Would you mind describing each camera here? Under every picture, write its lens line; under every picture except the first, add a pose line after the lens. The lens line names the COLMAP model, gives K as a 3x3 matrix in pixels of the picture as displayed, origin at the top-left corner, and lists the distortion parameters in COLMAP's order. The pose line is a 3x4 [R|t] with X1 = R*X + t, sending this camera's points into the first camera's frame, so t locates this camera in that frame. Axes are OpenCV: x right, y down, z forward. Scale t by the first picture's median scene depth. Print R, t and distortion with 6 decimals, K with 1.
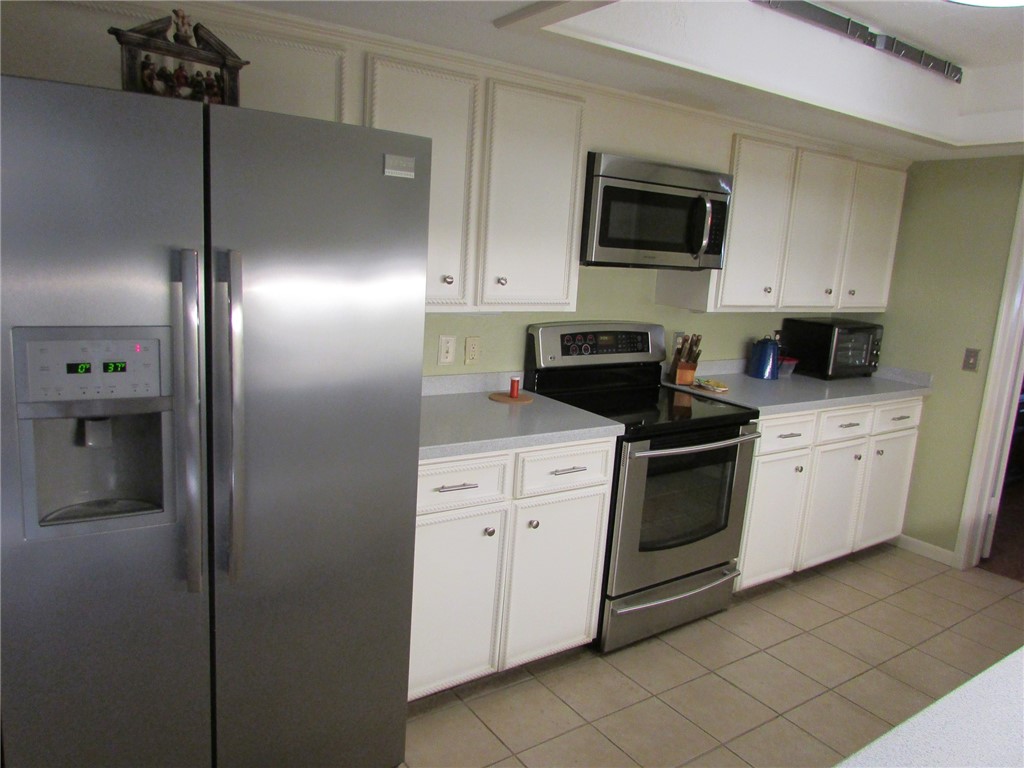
lens RADIAL K [[734.1, 0, 512.0], [0, 734.1, 384.0], [0, 0, 1]] dist [-0.010921, 0.004861]
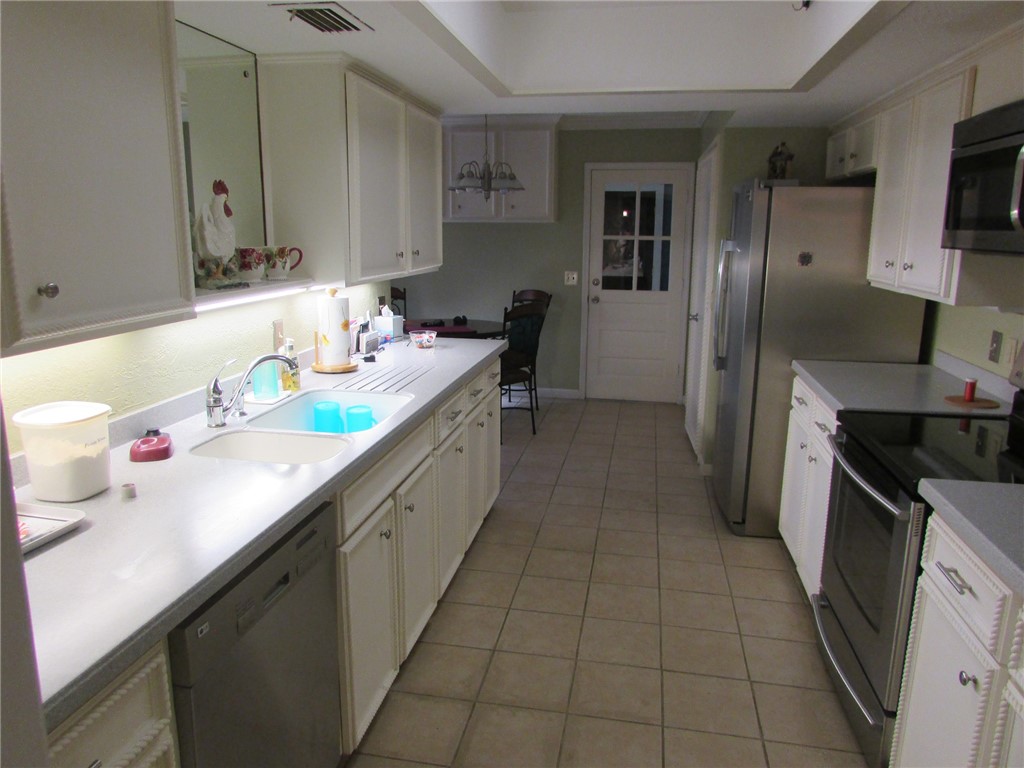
lens RADIAL K [[734.1, 0, 512.0], [0, 734.1, 384.0], [0, 0, 1]] dist [-0.010921, 0.004861]
pose [[-0.709342, 0.077871, -0.700550, 0.789157], [-0.183290, 0.939310, 0.290001, -0.120701], [0.680616, 0.334114, -0.652019, 0.912399]]
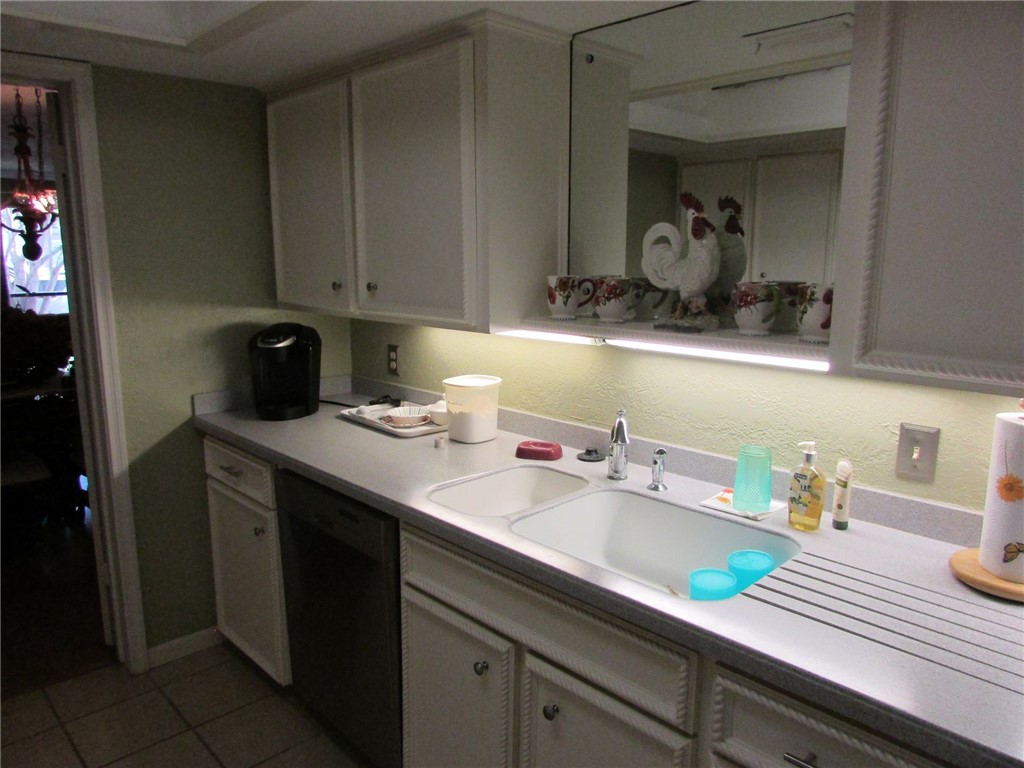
lens RADIAL K [[734.1, 0, 512.0], [0, 734.1, 384.0], [0, 0, 1]] dist [-0.010921, 0.004861]
pose [[-0.144314, -0.238312, 0.960407, 0.101553], [0.177015, 0.948693, 0.262005, -0.087774], [-0.973570, 0.207817, -0.094725, 0.500792]]
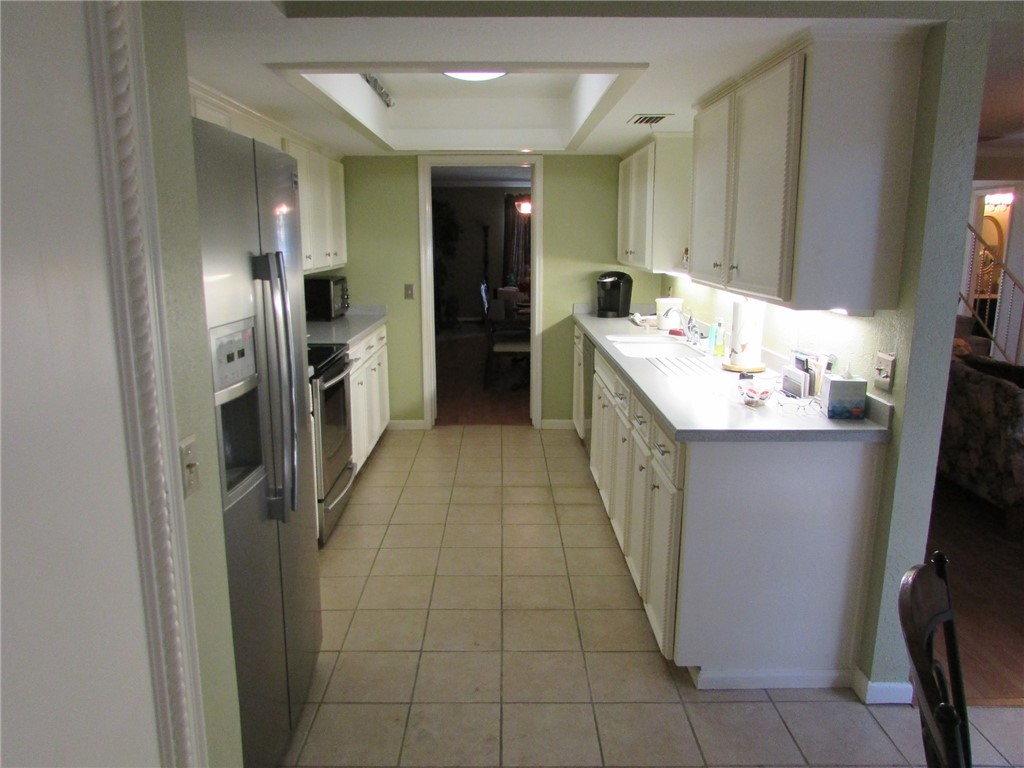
lens RADIAL K [[734.1, 0, 512.0], [0, 734.1, 384.0], [0, 0, 1]] dist [-0.010921, 0.004861]
pose [[0.561015, -0.225569, 0.796480, -0.483407], [0.188769, 0.971668, 0.142220, -0.022819], [-0.805995, 0.070563, 0.587701, -0.039261]]
